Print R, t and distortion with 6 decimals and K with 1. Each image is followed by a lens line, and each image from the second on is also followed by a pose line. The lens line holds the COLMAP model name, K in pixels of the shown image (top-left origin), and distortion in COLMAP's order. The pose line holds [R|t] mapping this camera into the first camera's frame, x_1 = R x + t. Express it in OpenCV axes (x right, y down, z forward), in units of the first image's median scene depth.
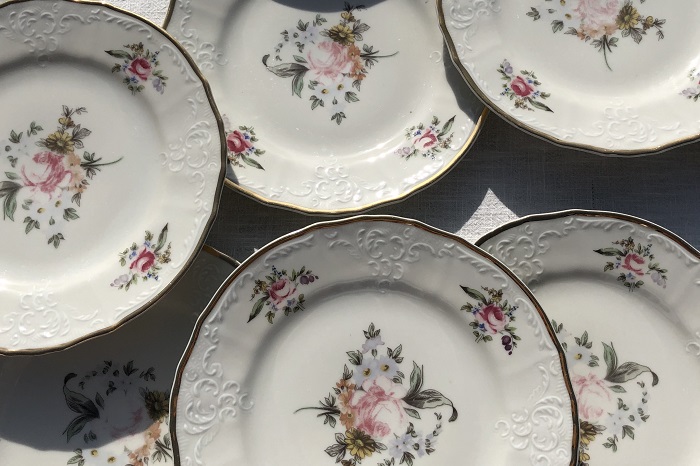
lens RADIAL K [[716.2, 0, 347.0], [0, 716.2, 200.0], [0, 0, 1]] dist [0.048630, 0.000000]
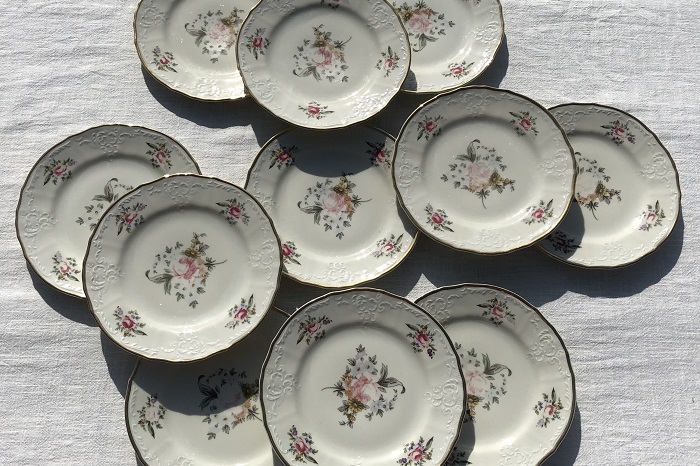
lens RADIAL K [[716.2, 0, 355.0], [0, 716.2, 210.0], [0, 0, 1]] dist [0.048630, 0.000000]
pose [[0.999257, -0.013690, 0.036024, -0.040048], [0.017491, 0.994060, -0.107418, 0.018204], [-0.034339, 0.107968, 0.993561, -0.858041]]
